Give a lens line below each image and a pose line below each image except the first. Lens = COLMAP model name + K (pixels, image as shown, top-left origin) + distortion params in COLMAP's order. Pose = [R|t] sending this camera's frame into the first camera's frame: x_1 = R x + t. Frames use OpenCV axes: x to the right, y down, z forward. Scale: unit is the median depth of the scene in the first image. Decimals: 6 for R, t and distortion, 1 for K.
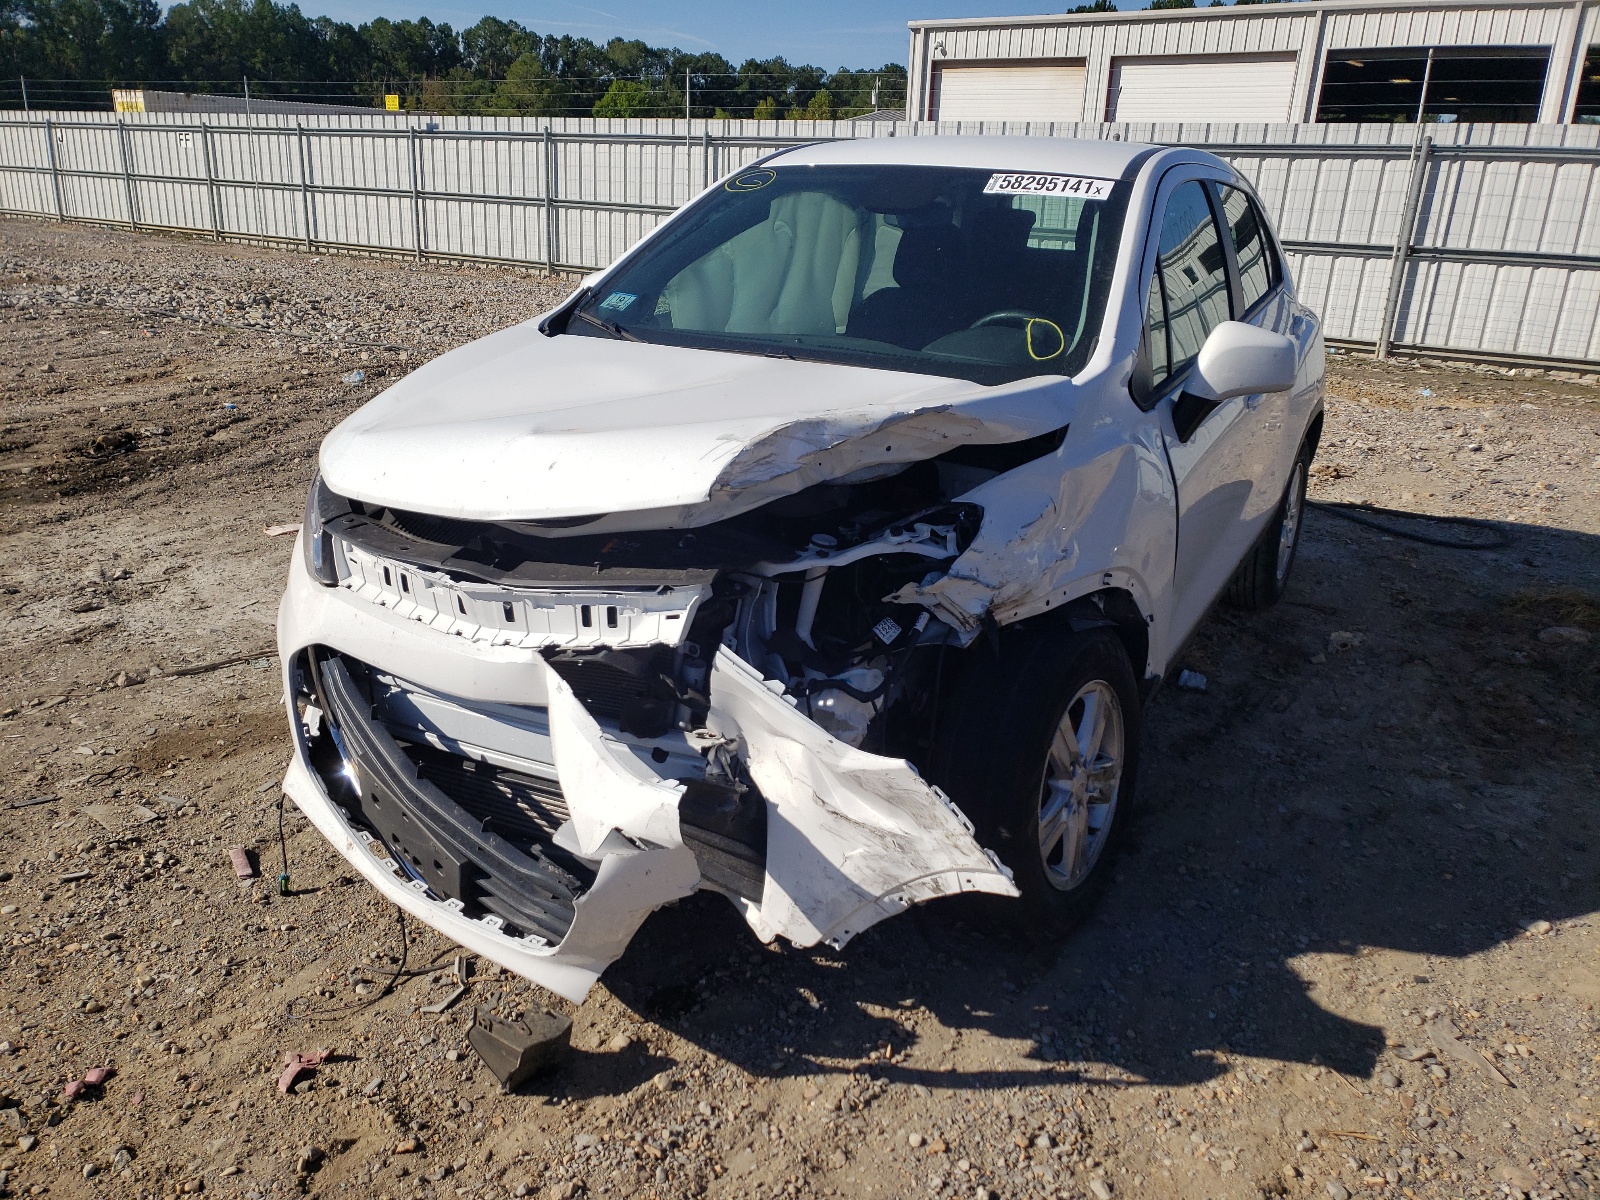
lens RADIAL K [[1238.9, 0, 796.7], [0, 1238.9, 601.6], [0, 0, 1]] dist [0.021037, -0.012102]
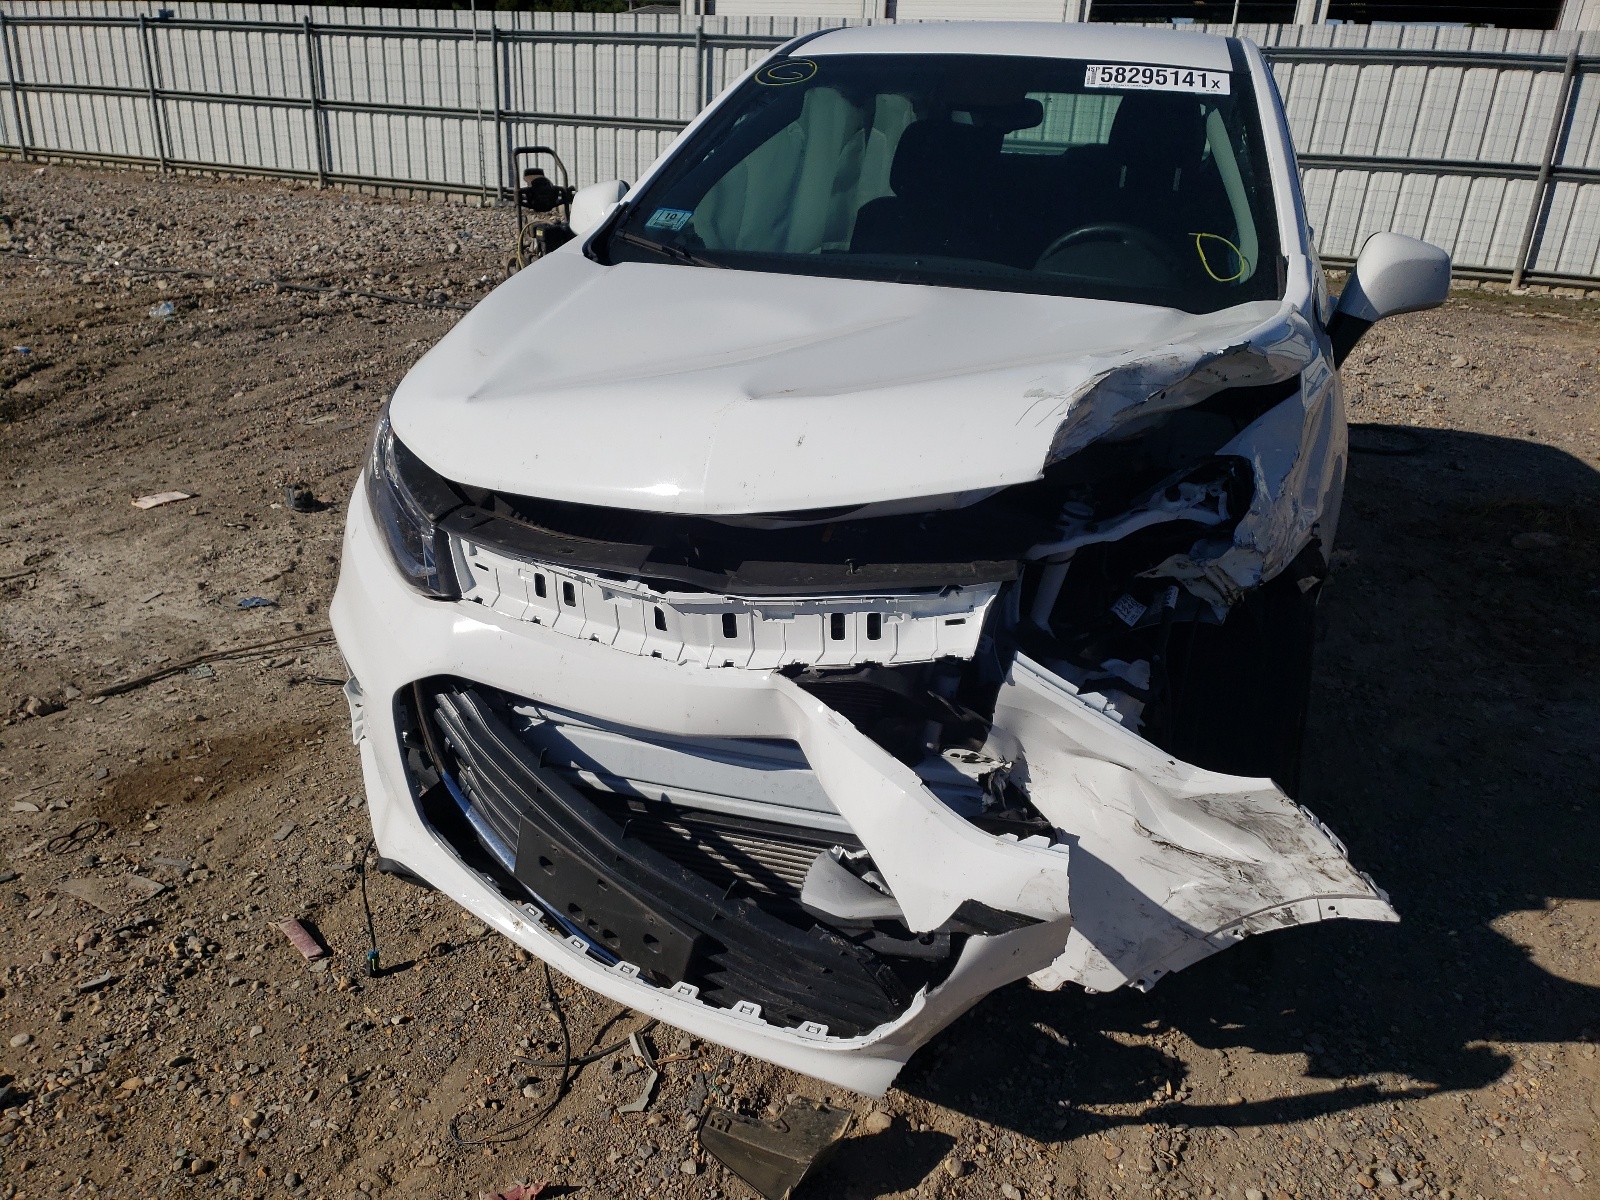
lens RADIAL K [[1221.8, 0, 748.4], [0, 1221.8, 614.6], [0, 0, 1]] dist [0.027706, -0.020690]
pose [[0.983314, -0.069186, 0.168247, -0.315530], [0.055288, 0.994765, 0.085936, -0.058605], [-0.173311, -0.075200, 0.981992, 0.204618]]
